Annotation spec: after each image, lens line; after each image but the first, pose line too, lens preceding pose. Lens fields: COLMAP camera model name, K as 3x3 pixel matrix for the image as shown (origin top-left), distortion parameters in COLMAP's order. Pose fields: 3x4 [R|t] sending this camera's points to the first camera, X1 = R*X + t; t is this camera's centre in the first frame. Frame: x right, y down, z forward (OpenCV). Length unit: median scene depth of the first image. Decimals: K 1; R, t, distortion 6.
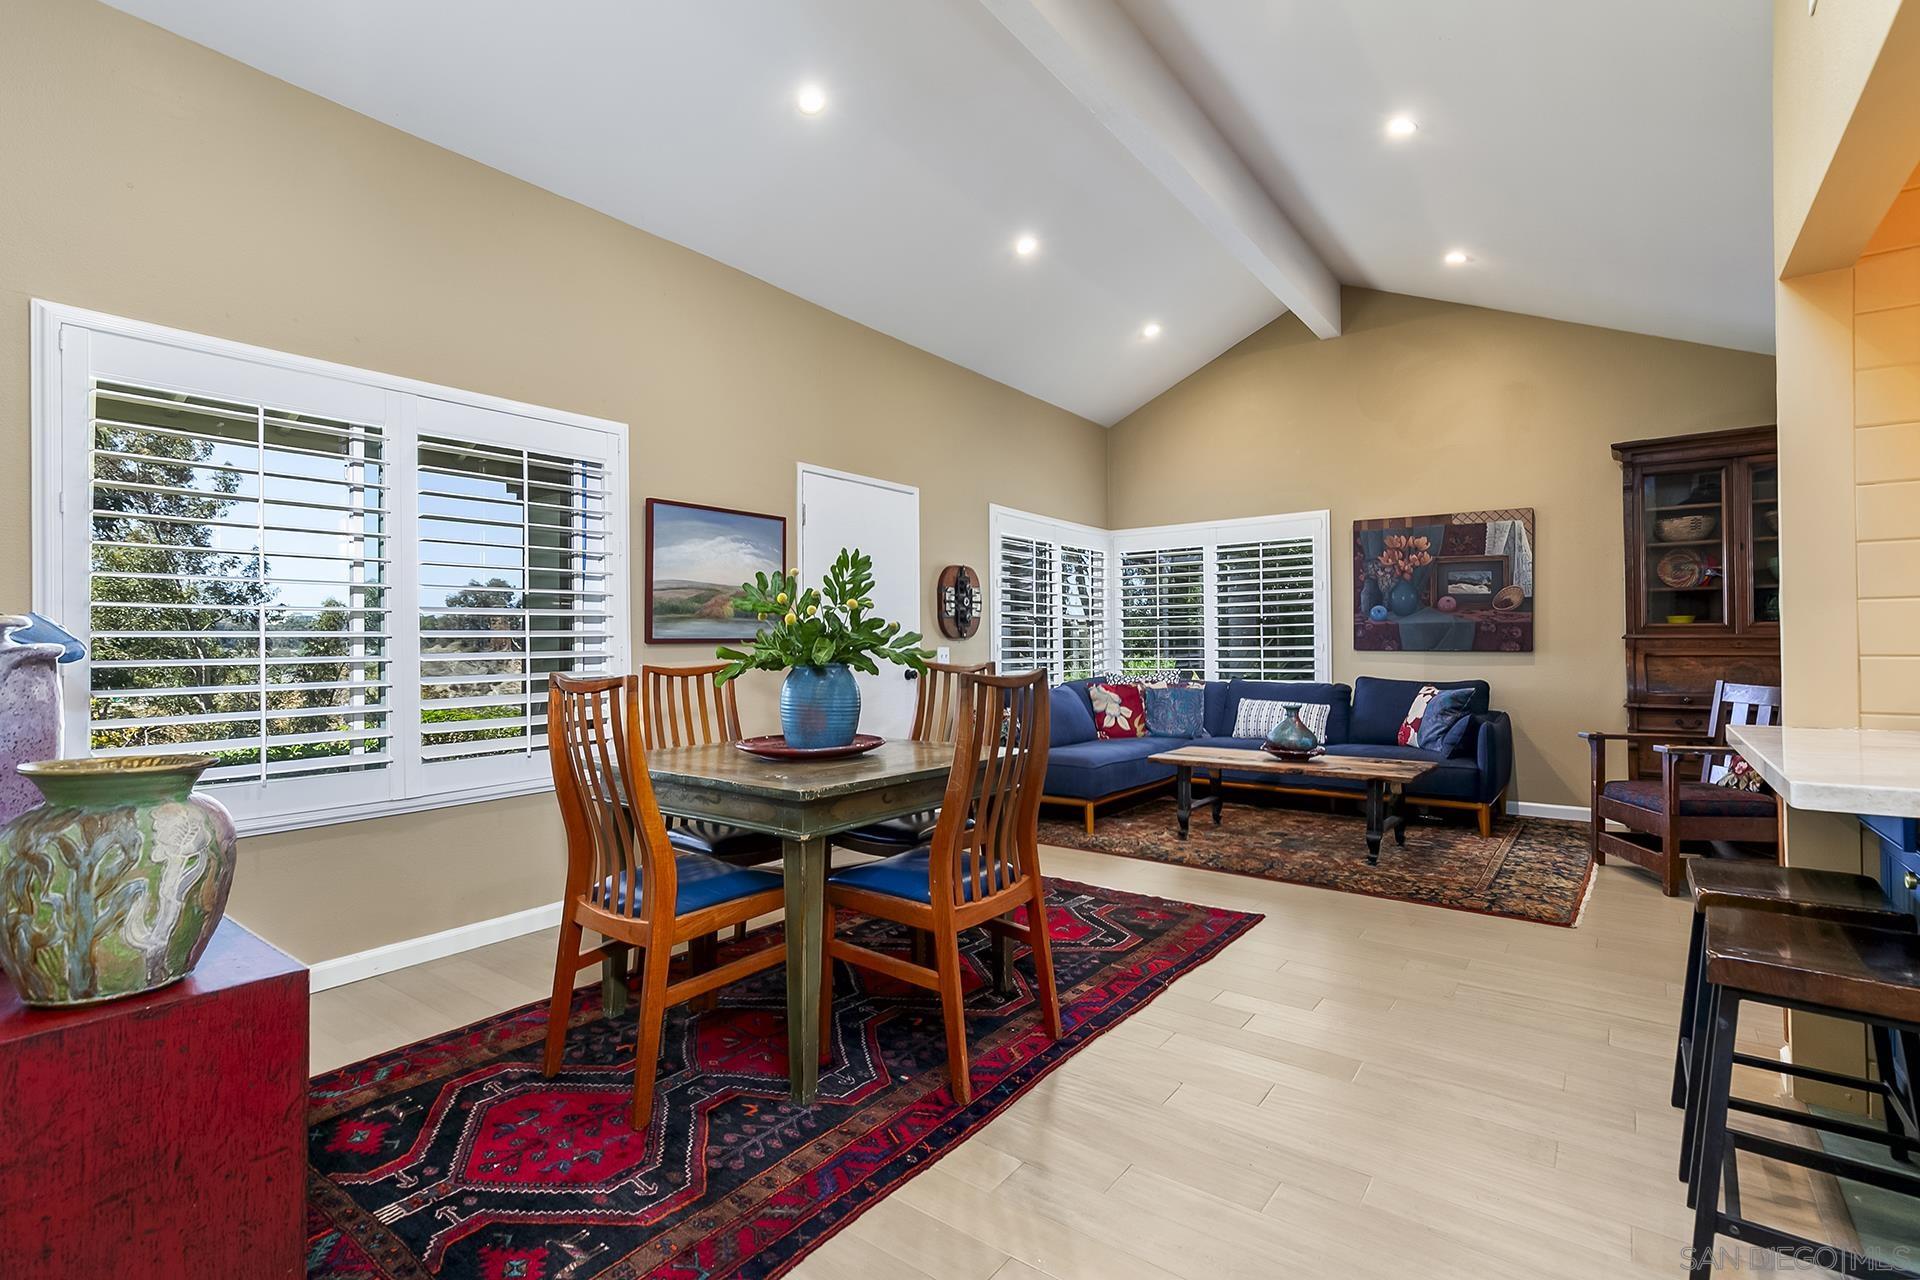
lens RADIAL K [[895.6, 0, 952.4], [0, 895.6, 644.4], [0, 0, 1]] dist [0.012812, -0.002127]
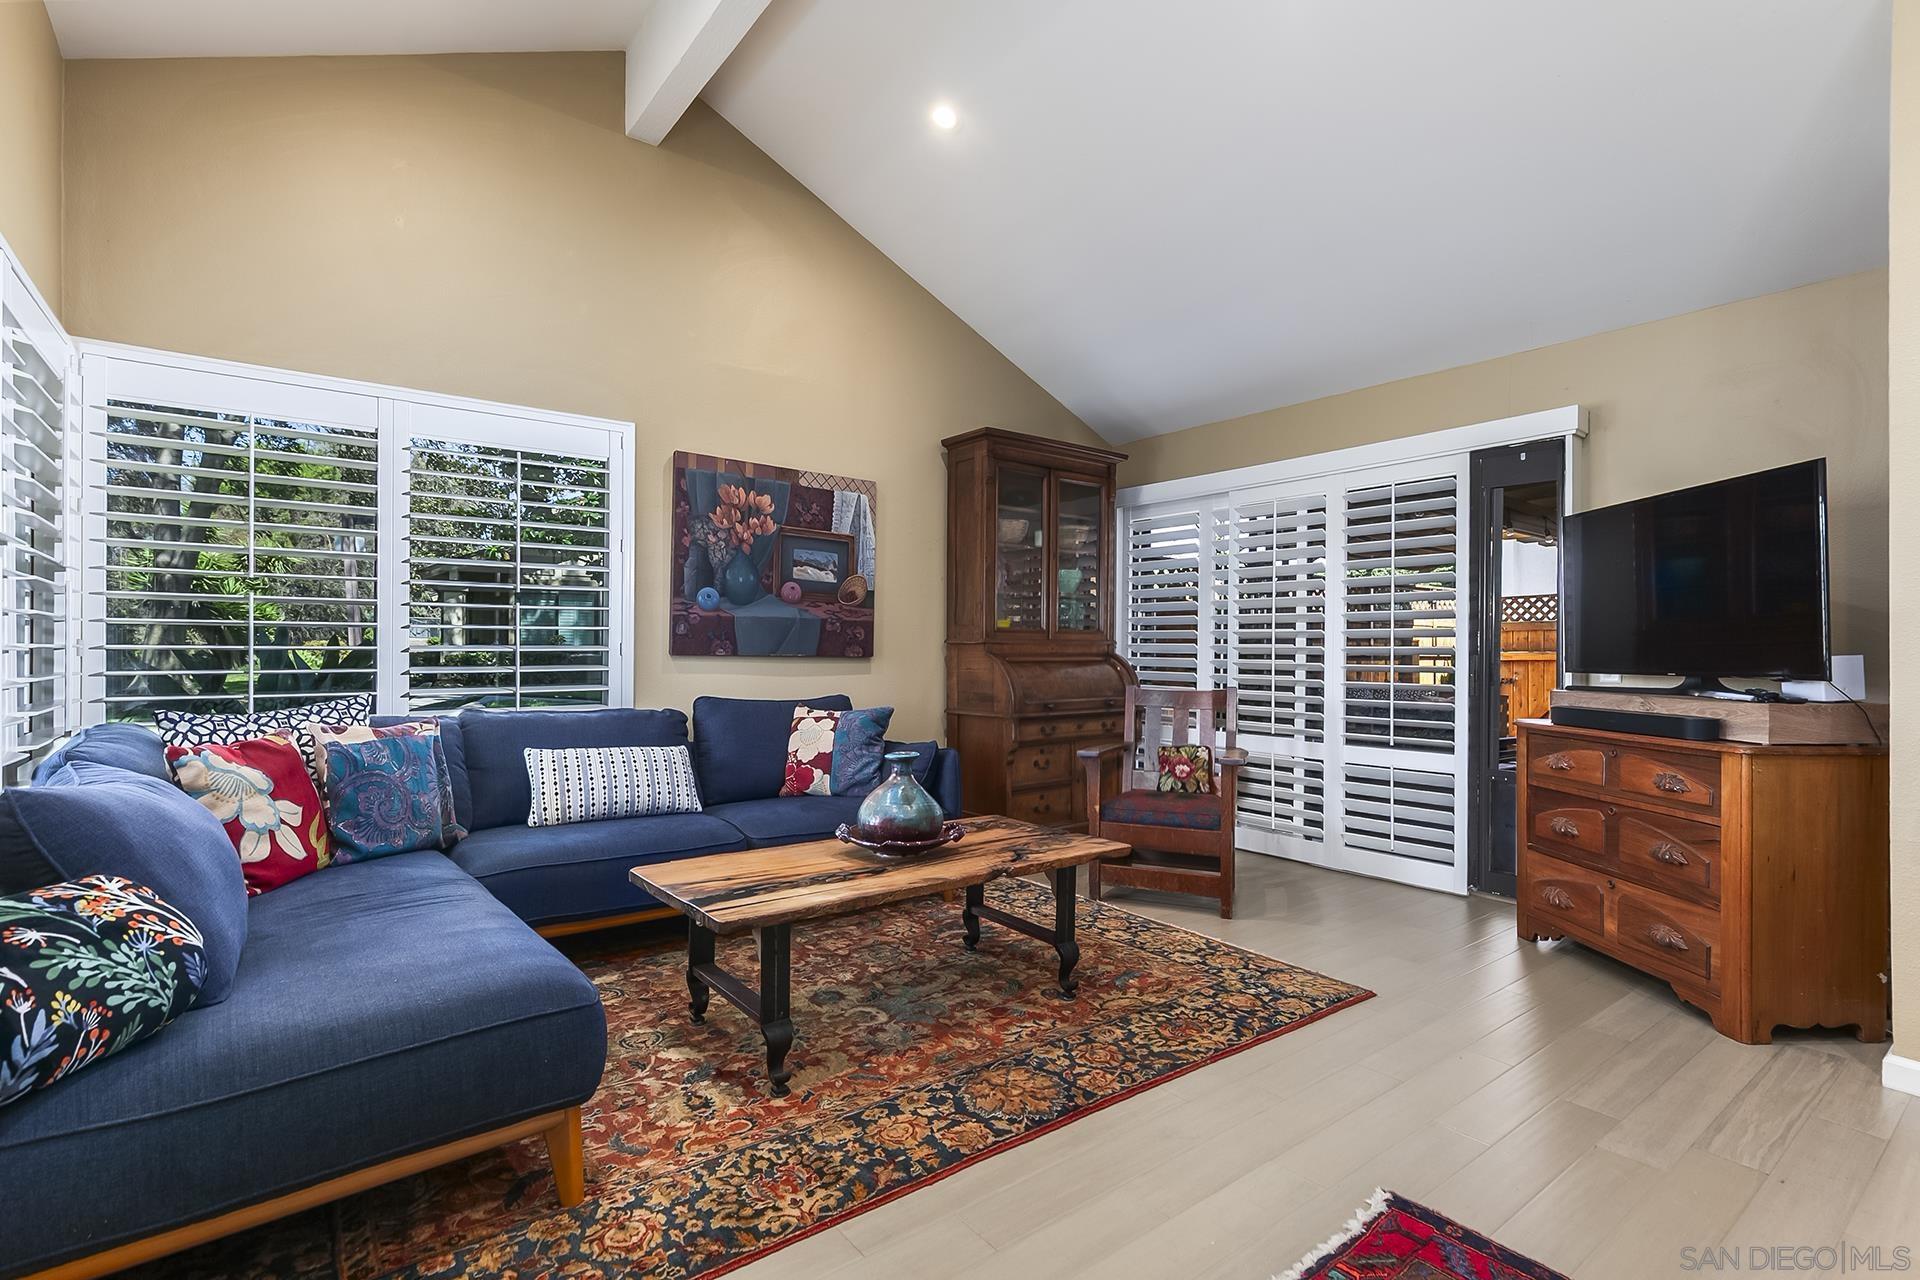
lens RADIAL K [[895.6, 0, 958.1], [0, 895.6, 646.9], [0, 0, 1]] dist [0.012812, -0.002127]
pose [[0.260498, 0.013829, 0.965375, -0.114040], [-0.006805, 0.999899, -0.012488, 0.007441], [-0.965450, -0.003317, 0.260565, 0.661551]]
